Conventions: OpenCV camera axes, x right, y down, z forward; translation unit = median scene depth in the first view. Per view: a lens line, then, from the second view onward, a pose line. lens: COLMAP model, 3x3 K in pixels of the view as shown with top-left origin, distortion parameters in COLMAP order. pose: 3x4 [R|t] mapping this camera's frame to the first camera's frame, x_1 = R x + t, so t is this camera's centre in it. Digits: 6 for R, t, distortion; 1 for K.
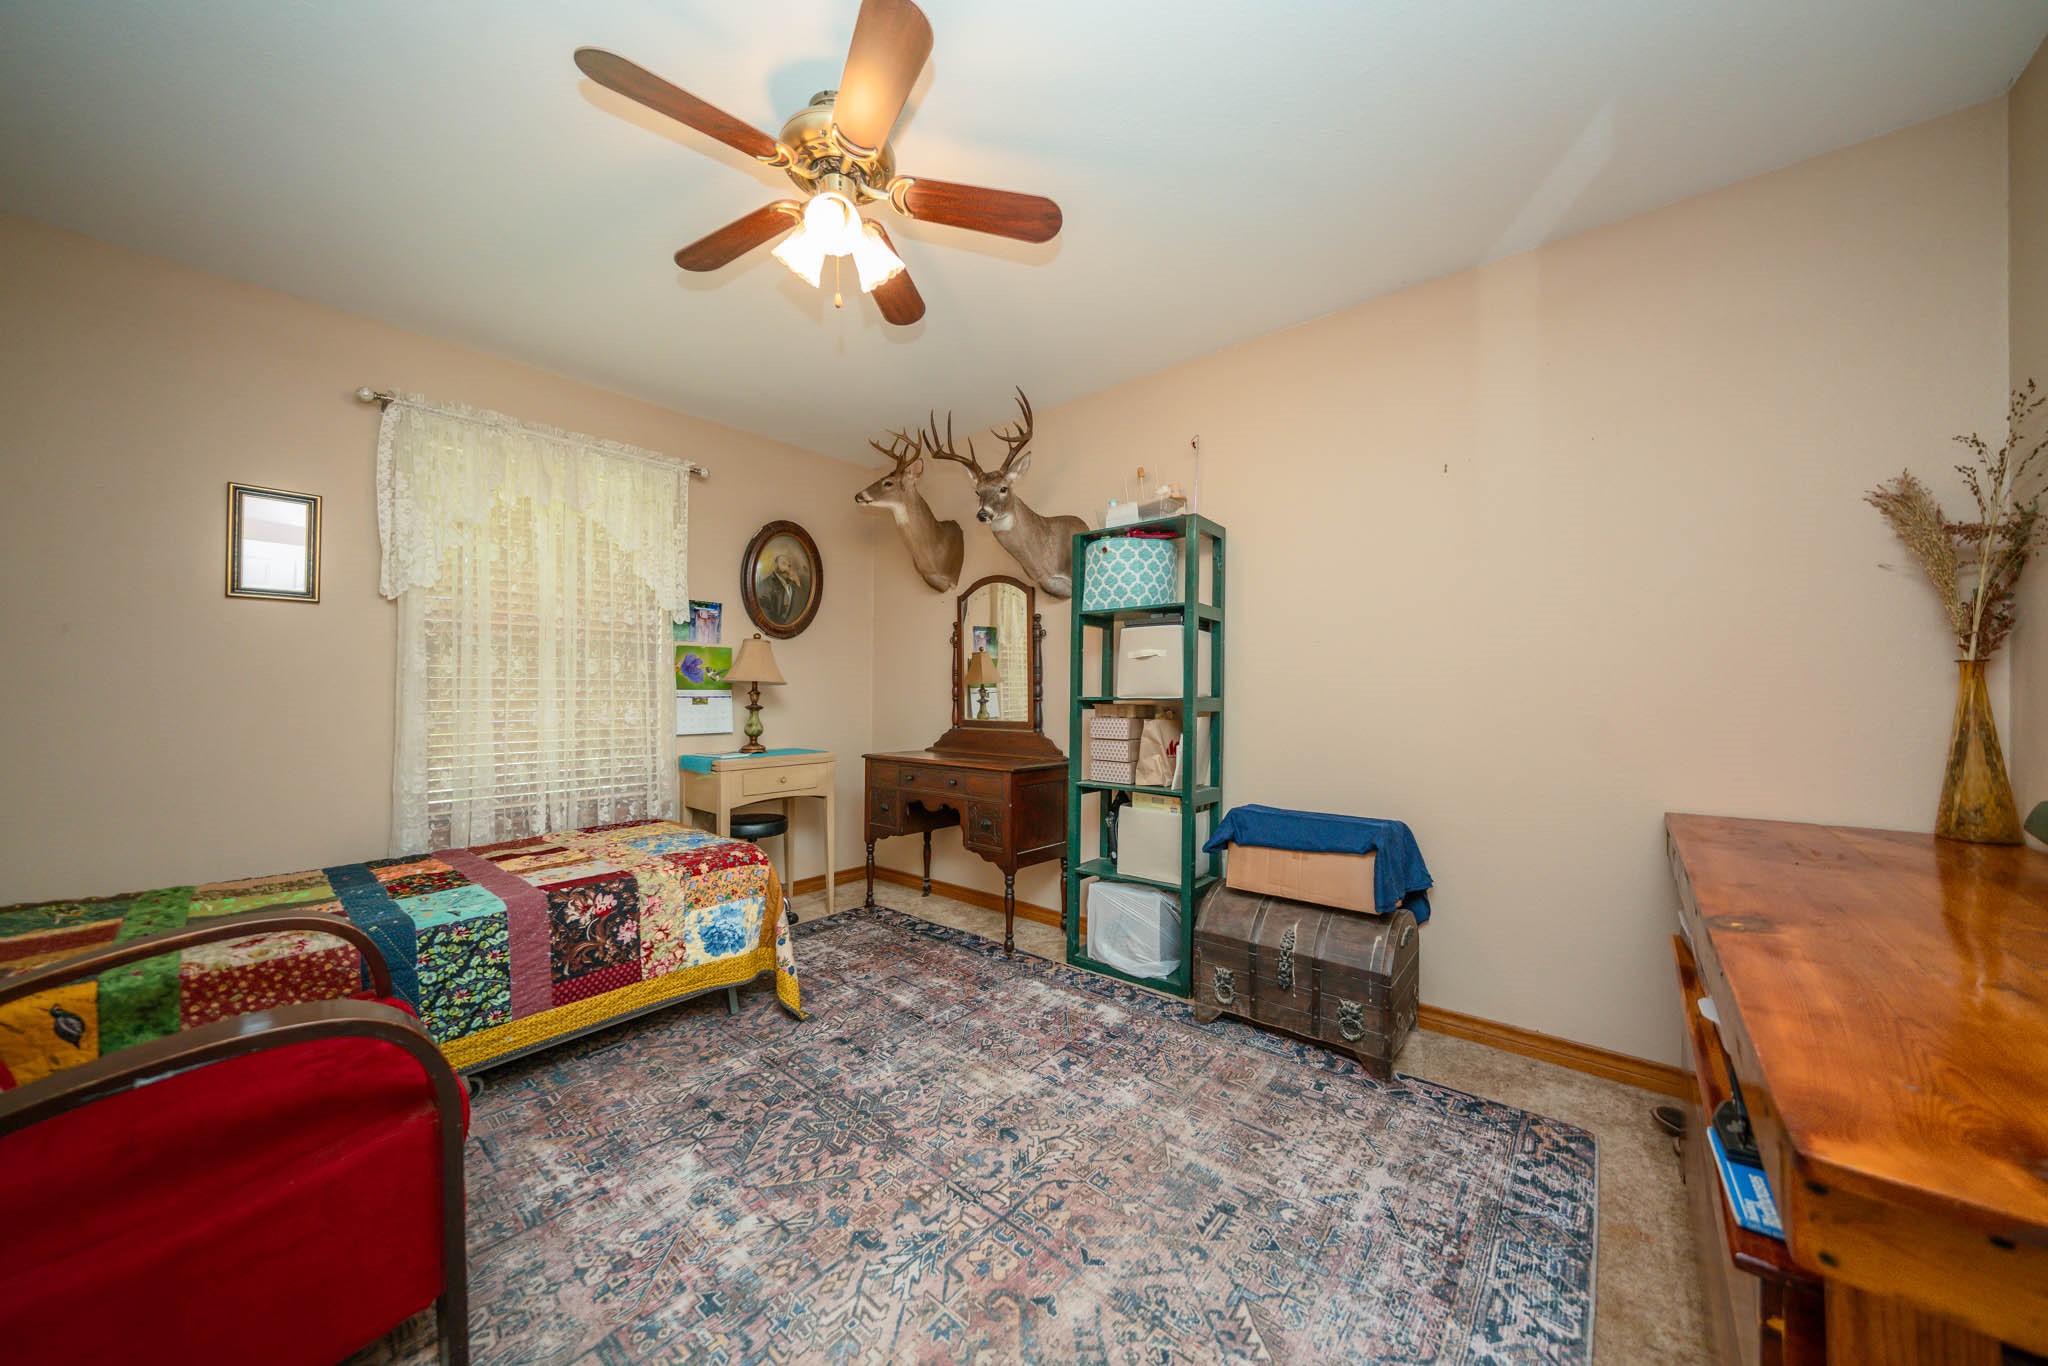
lens RADIAL K [[710.3, 0, 1024.0], [0, 710.3, 683.0], [0, 0, 1]] dist [0.000054, 0.000003]
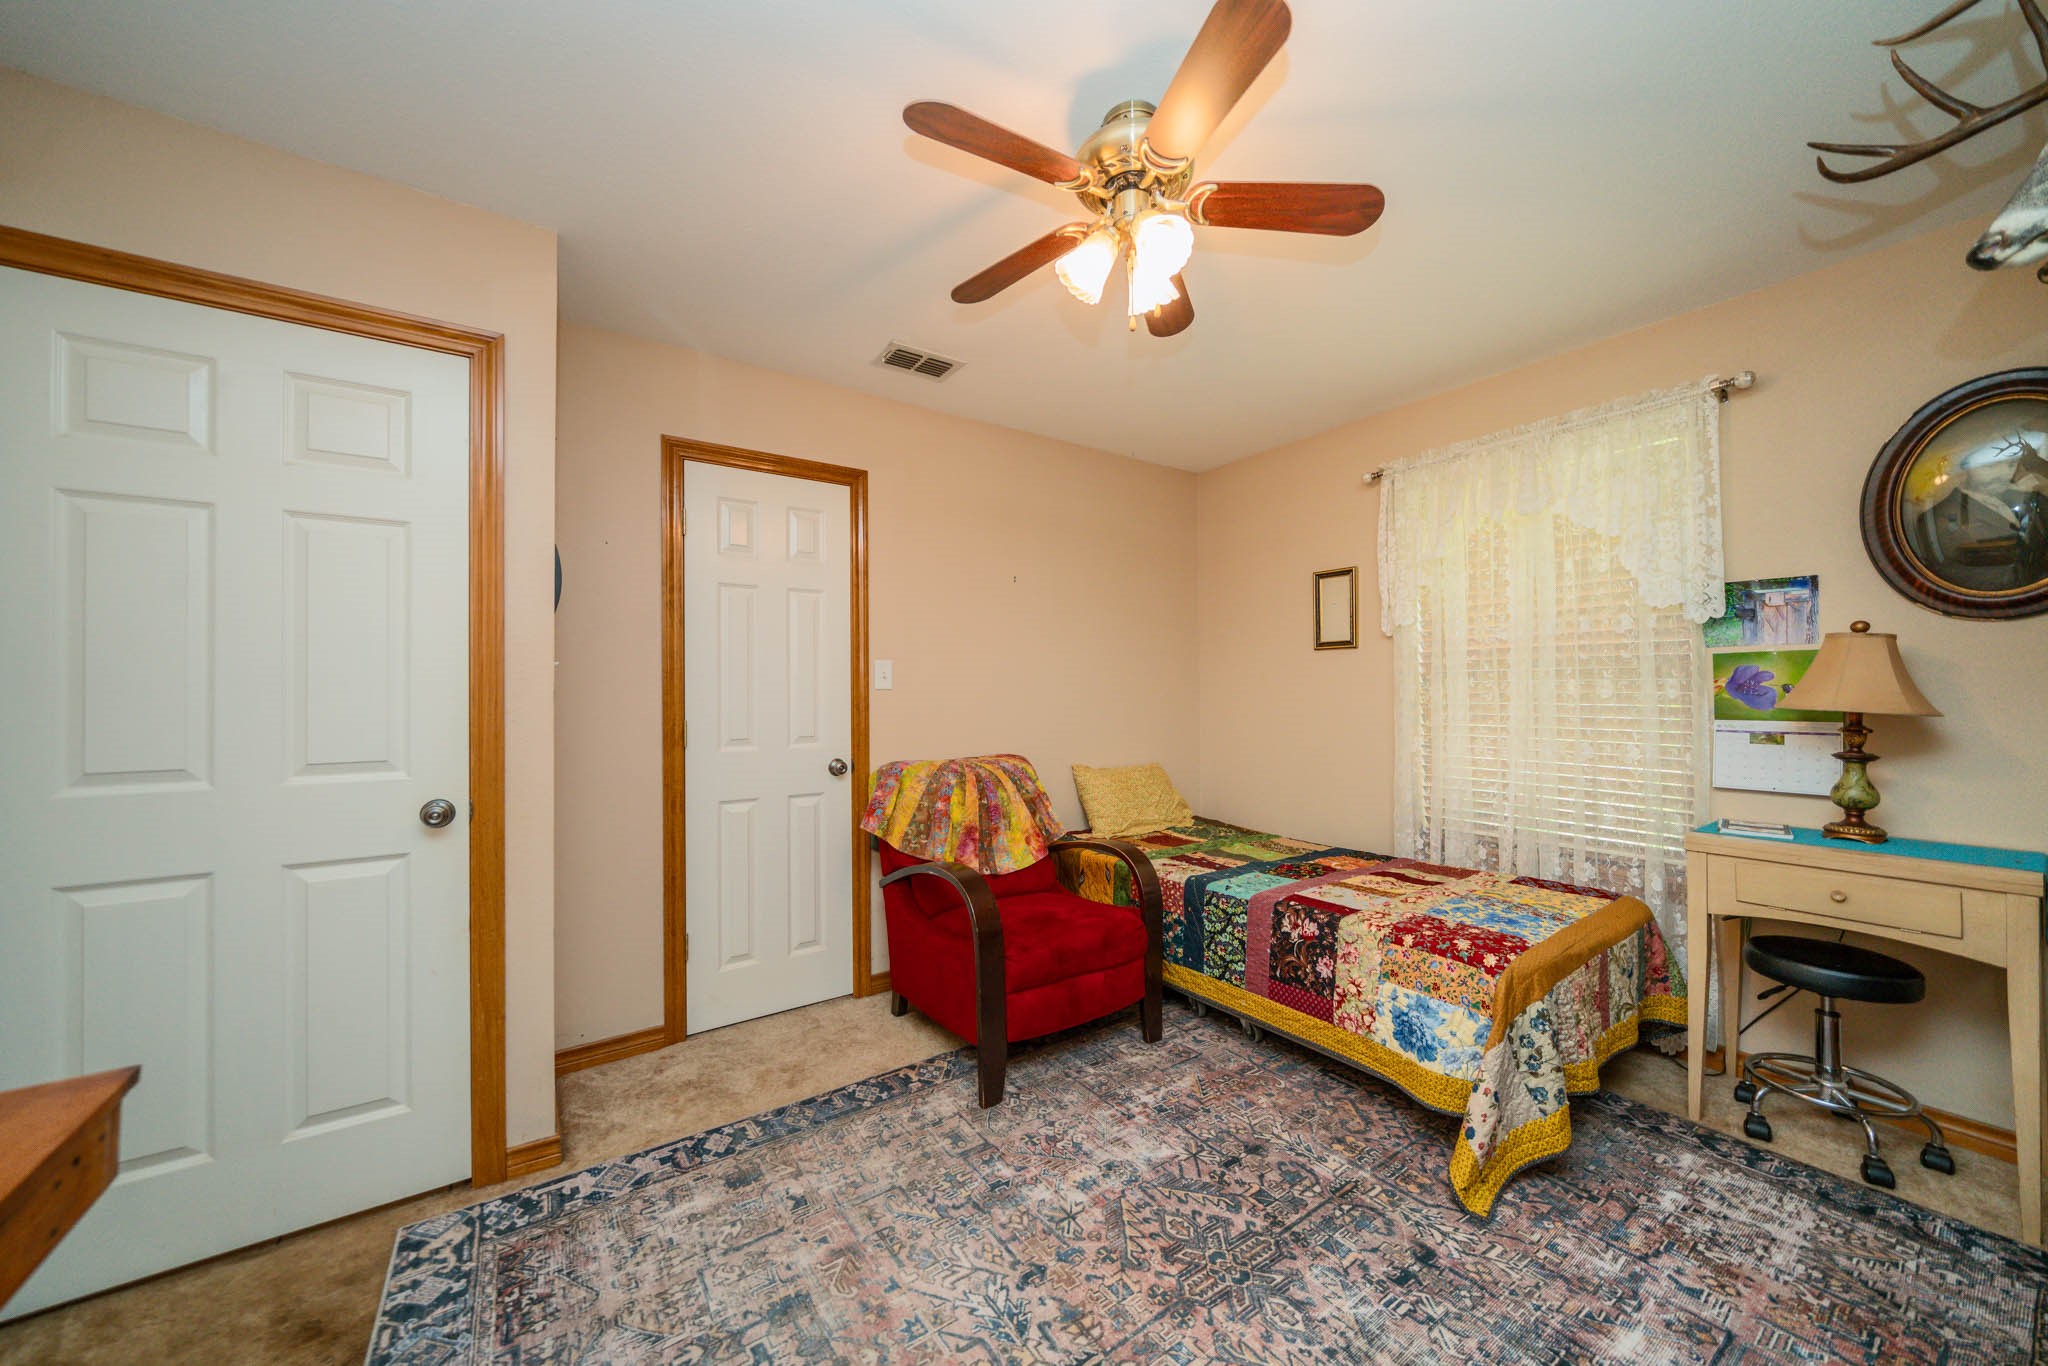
lens RADIAL K [[732.6, 0, 1024.0], [0, 732.6, 683.0], [0, 0, 1]] dist [-0.000933, -0.000285]
pose [[-0.267576, -0.010260, -0.963482, 0.552515], [0.018755, 0.999698, -0.015854, -0.041706], [0.963354, -0.022312, -0.267303, 0.872547]]
